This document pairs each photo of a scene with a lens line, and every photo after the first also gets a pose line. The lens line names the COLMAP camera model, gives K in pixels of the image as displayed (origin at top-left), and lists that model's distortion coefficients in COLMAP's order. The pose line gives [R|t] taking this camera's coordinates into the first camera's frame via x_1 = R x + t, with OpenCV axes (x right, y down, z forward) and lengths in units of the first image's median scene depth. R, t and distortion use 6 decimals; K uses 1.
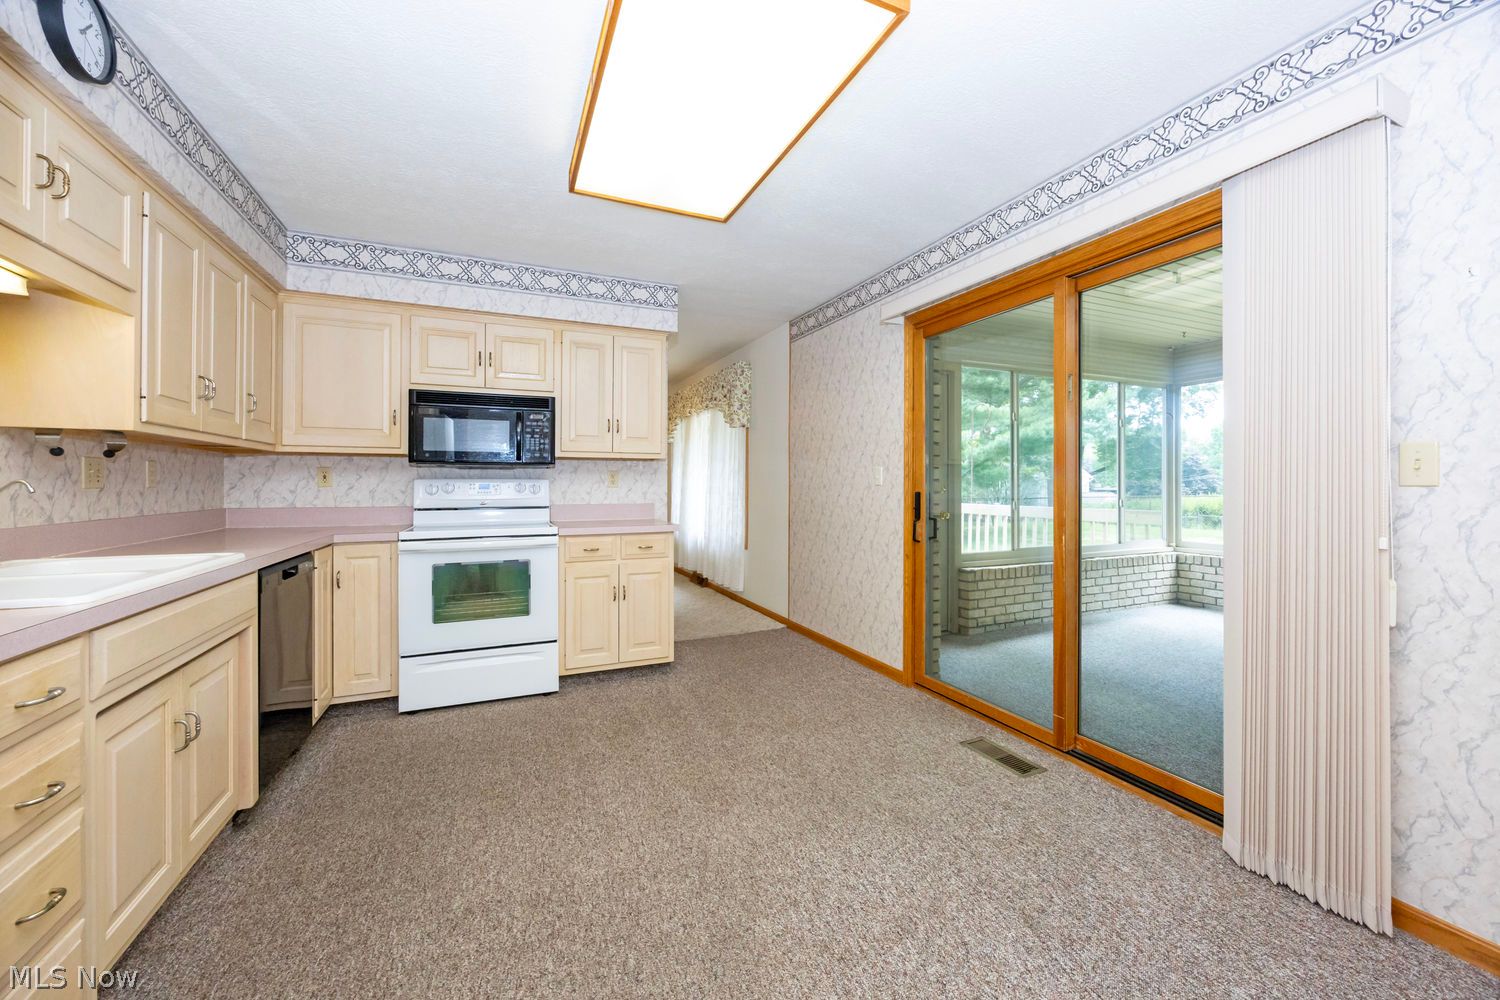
lens RADIAL K [[578.9, 0, 749.3], [0, 578.9, 482.5], [0, 0, 1]] dist [-0.000003, -0.000029]
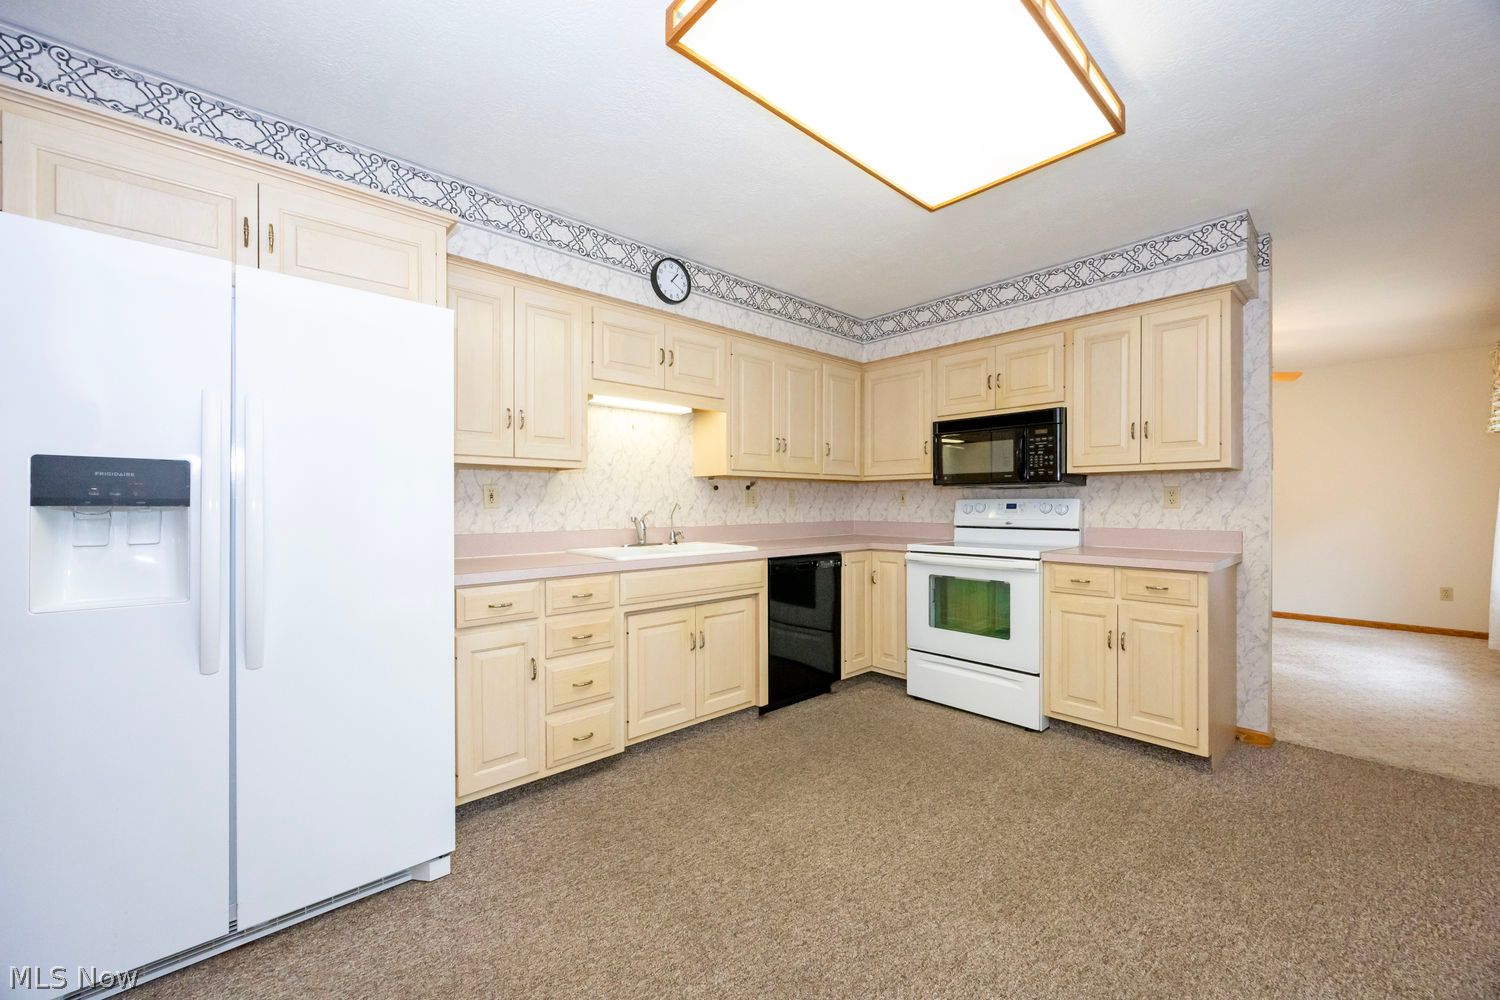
lens RADIAL K [[581.6, 0, 759.9], [0, 581.6, 501.4], [0, 0, 1]] dist [-0.001173, 0.000101]
pose [[0.322742, -0.004250, -0.946477, 0.402733], [0.003904, 0.999987, -0.003159, -0.000306], [0.946479, -0.002676, 0.322754, 0.293884]]
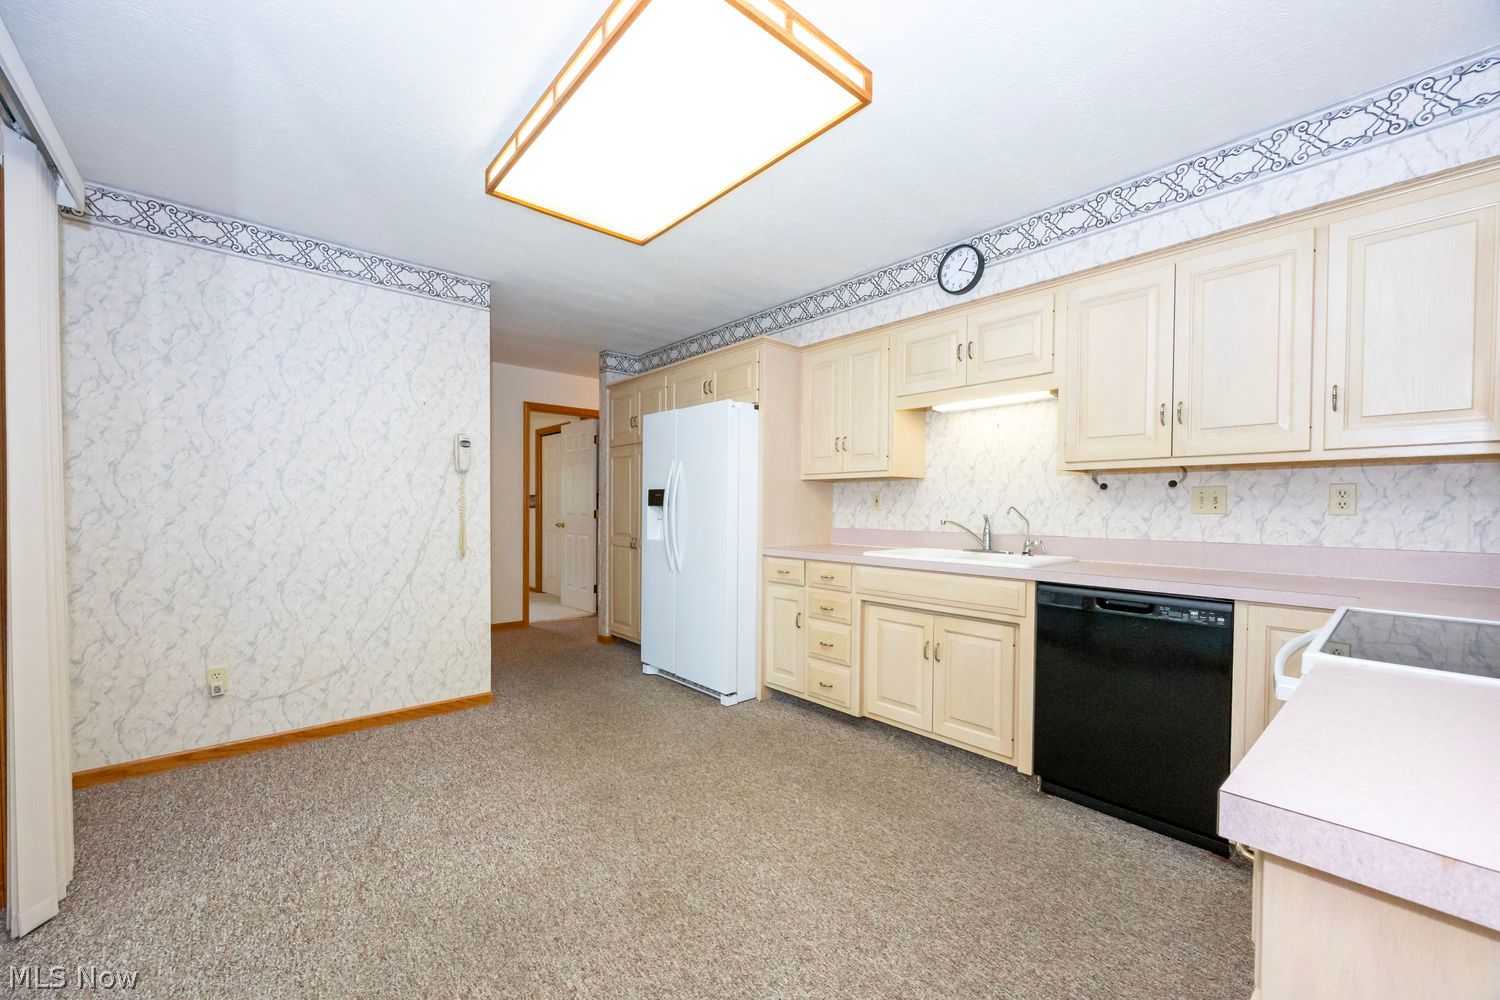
lens RADIAL K [[603.3, 0, 747.8], [0, 603.3, 510.0], [0, 0, 1]] dist [0.000298, -0.000200]
pose [[-0.957688, -0.000845, -0.287807, 0.035141], [-0.002825, 0.999975, 0.006465, -0.001123], [0.287794, 0.007005, -0.957667, 1.261088]]
